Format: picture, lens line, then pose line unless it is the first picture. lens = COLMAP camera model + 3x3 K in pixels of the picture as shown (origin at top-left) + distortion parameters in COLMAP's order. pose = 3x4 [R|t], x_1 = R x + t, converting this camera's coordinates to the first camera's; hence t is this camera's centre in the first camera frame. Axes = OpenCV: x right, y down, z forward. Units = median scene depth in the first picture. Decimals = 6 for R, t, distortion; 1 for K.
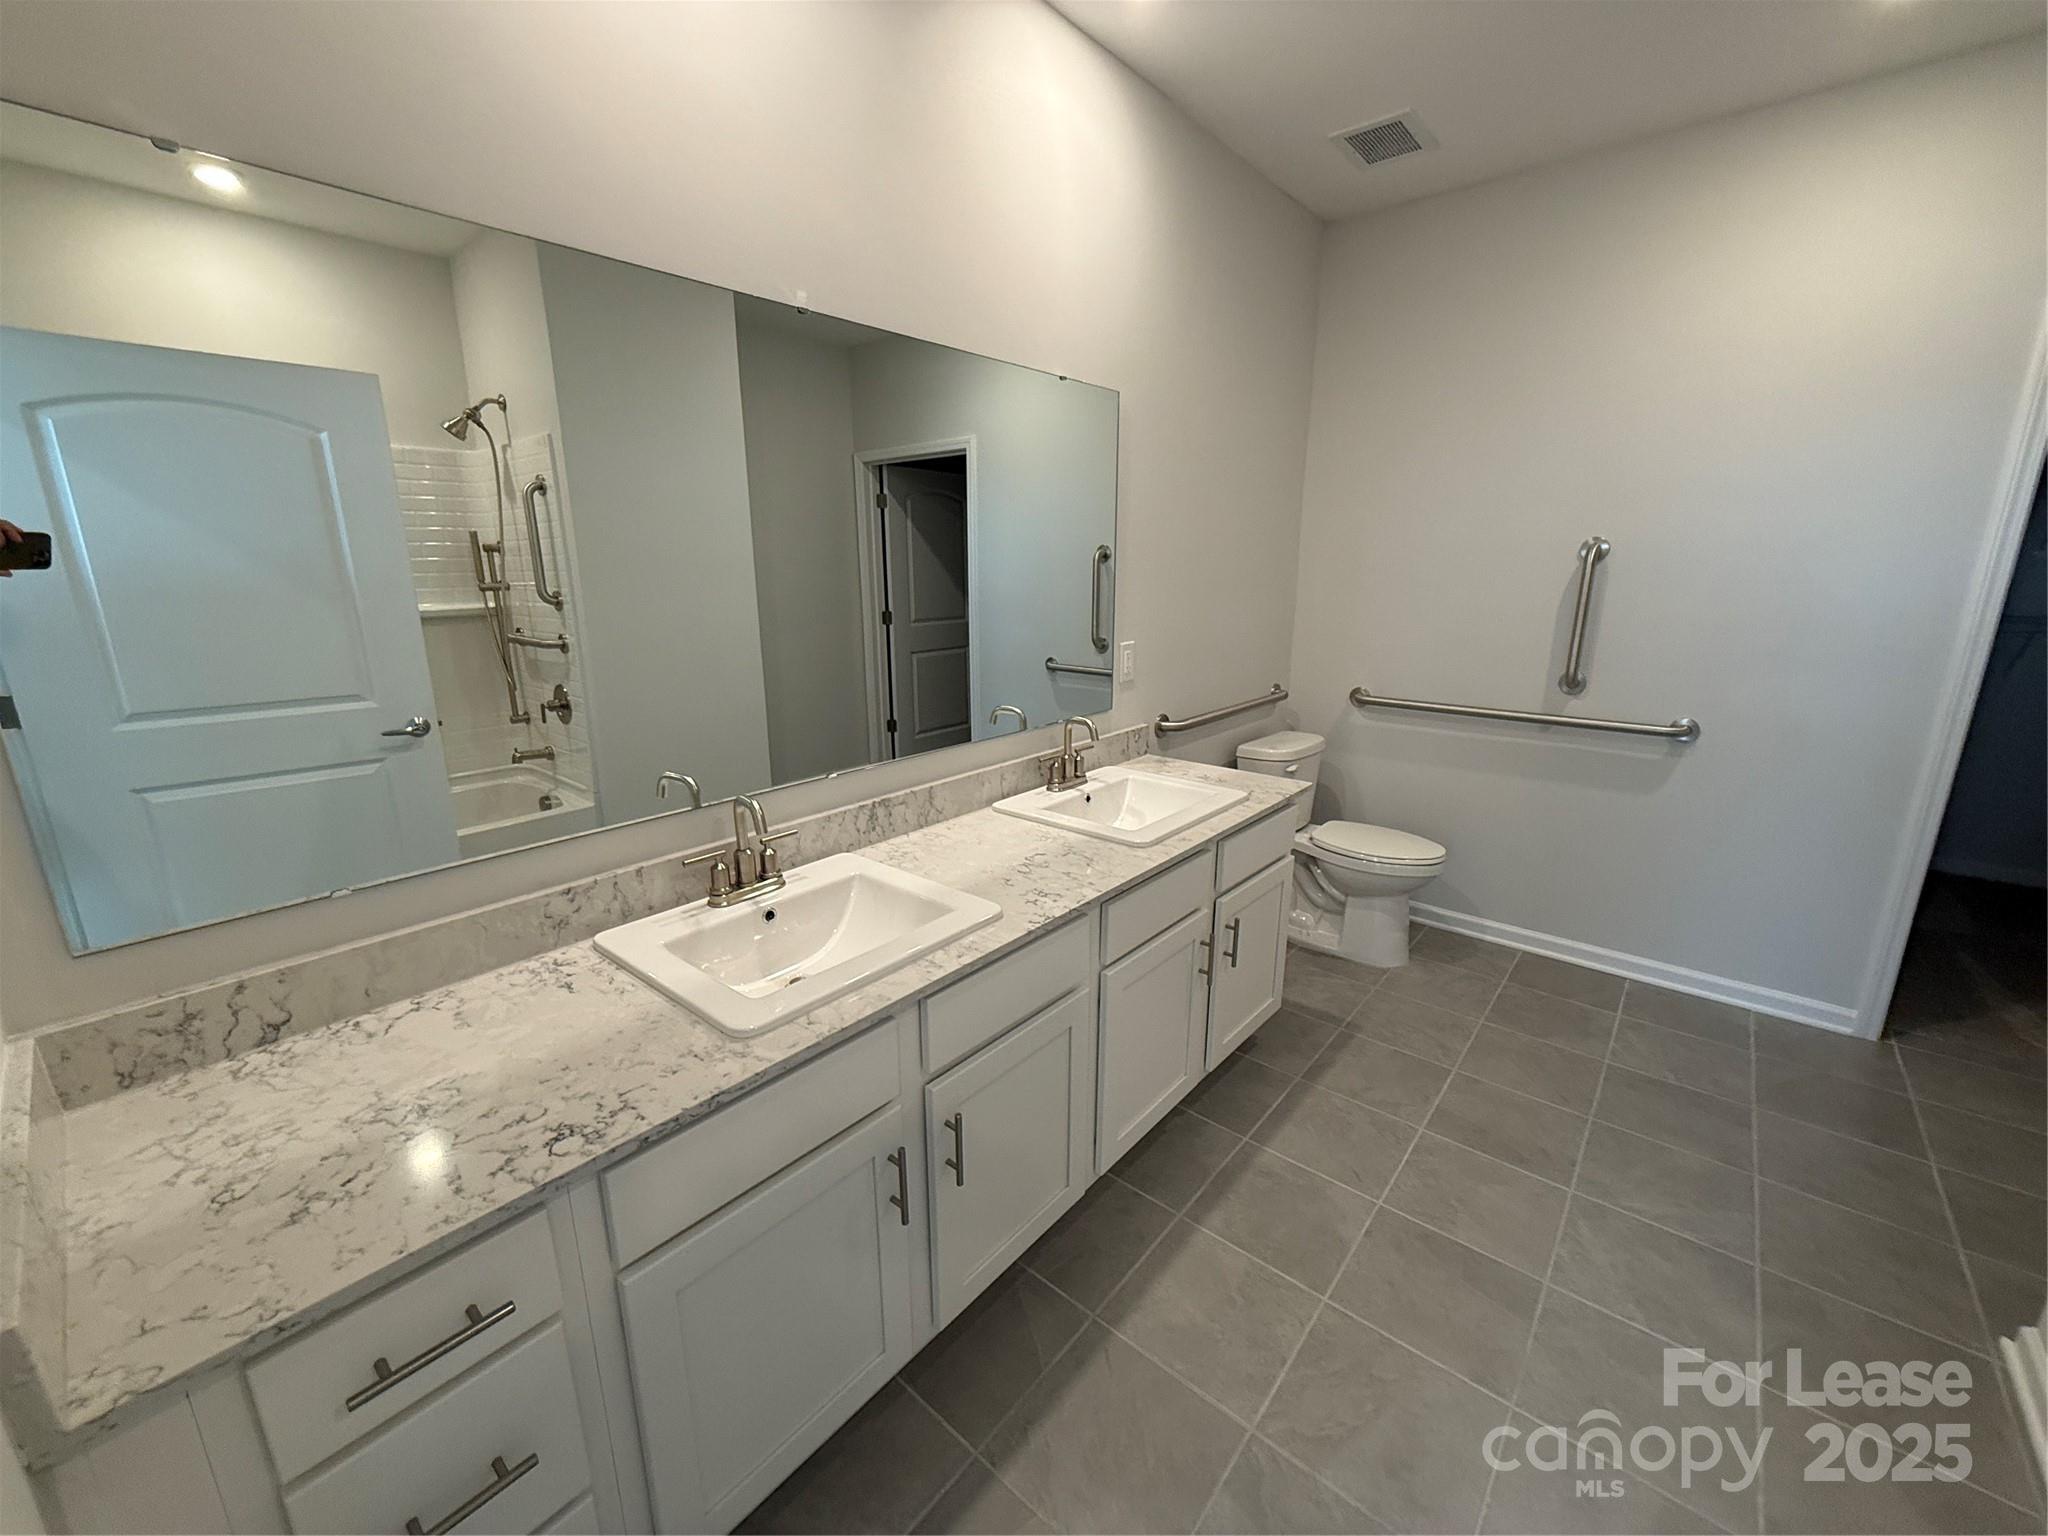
lens RADIAL K [[815.4, 0, 1029.4], [0, 815.4, 765.2], [0, 0, 1]] dist [0.001862, 0.000246]
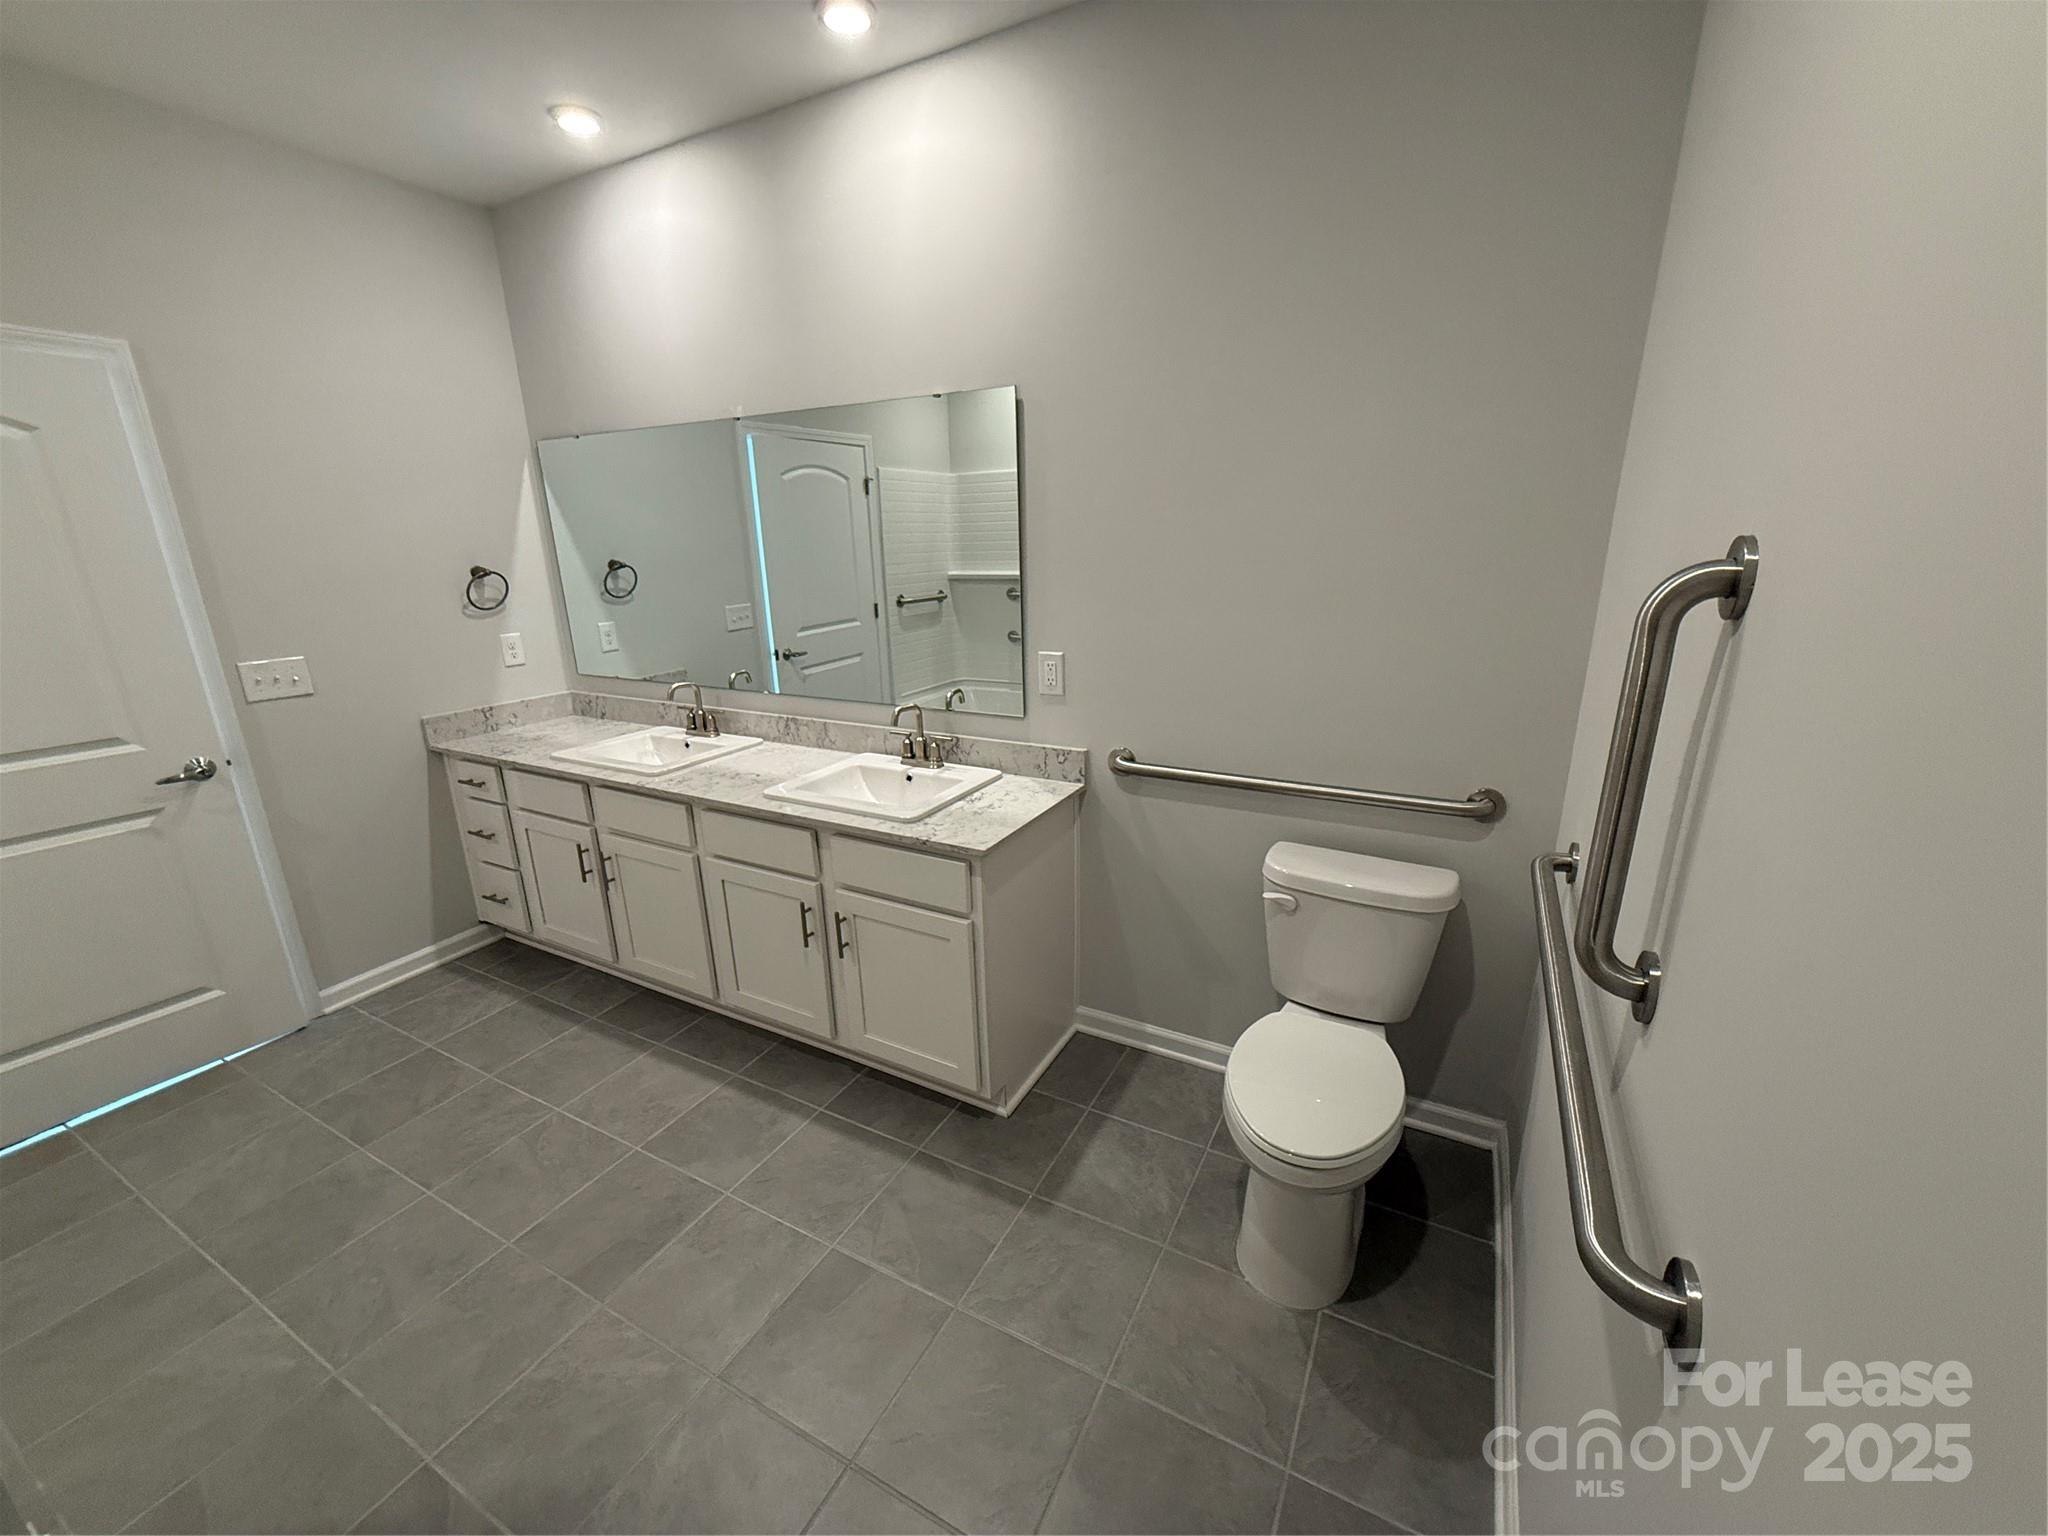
lens RADIAL K [[815.4, 0, 1029.4], [0, 815.4, 765.2], [0, 0, 1]] dist [0.001862, 0.000246]
pose [[0.217081, 0.275338, -0.936517, 1.293321], [-0.217617, 0.948901, 0.228537, -0.300940], [0.951588, 0.154191, 0.265907, 0.964979]]
